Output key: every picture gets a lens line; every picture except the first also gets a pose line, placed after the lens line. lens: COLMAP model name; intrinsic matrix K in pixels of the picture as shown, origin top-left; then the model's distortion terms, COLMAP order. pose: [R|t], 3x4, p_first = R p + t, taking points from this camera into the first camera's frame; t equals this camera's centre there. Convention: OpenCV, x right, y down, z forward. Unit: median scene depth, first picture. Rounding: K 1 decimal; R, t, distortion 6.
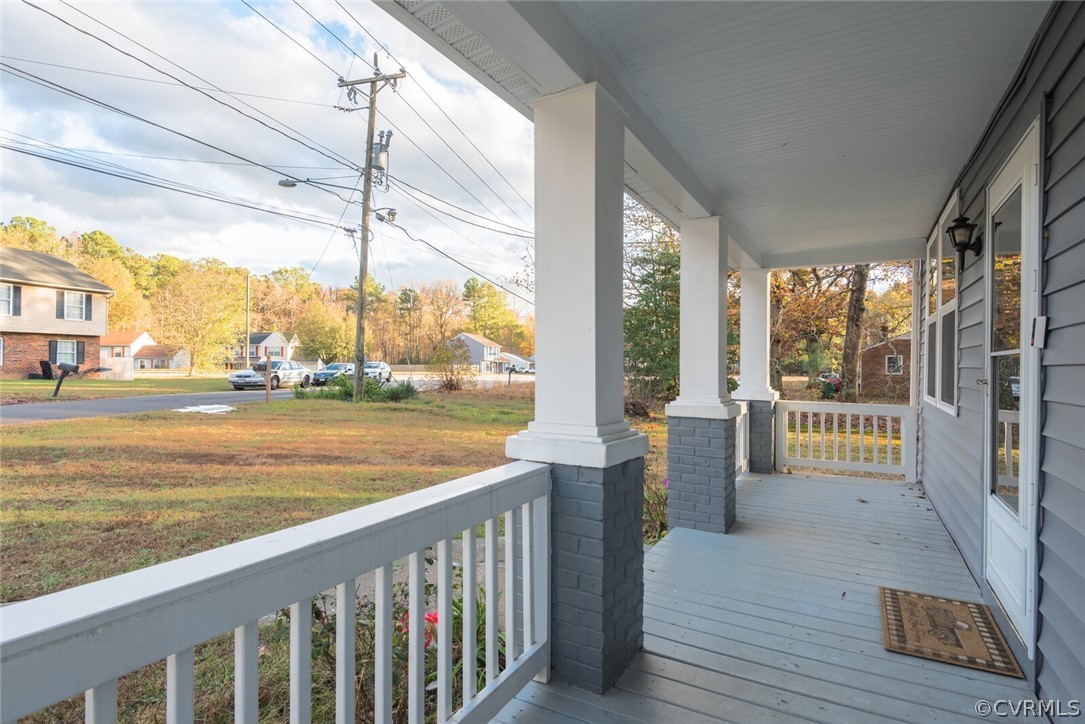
lens RADIAL K [[507.2, 0, 542.2], [0, 507.2, 370.5], [0, 0, 1]] dist [0.014618, -0.007623]
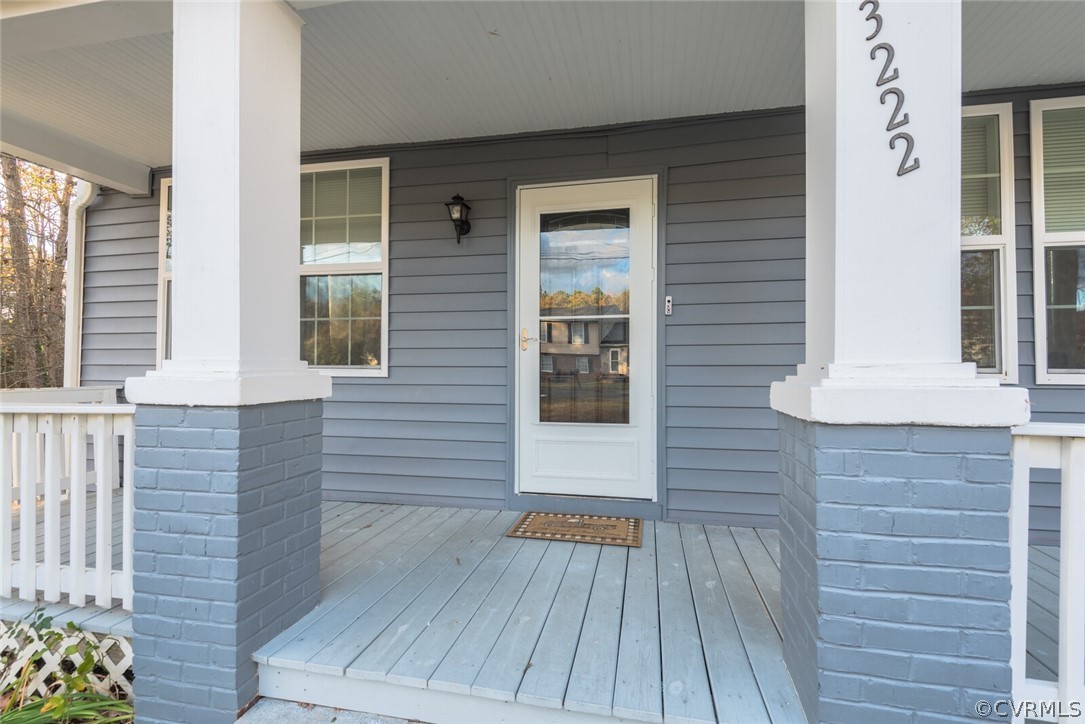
lens RADIAL K [[507.2, 0, 540.6], [0, 507.2, 359.1], [0, 0, 1]] dist [0.014618, -0.007623]
pose [[-0.339722, 0.013843, 0.940424, -0.354415], [-0.003952, 0.999862, -0.016146, 0.092620], [-0.940518, -0.009201, -0.339621, 1.396864]]
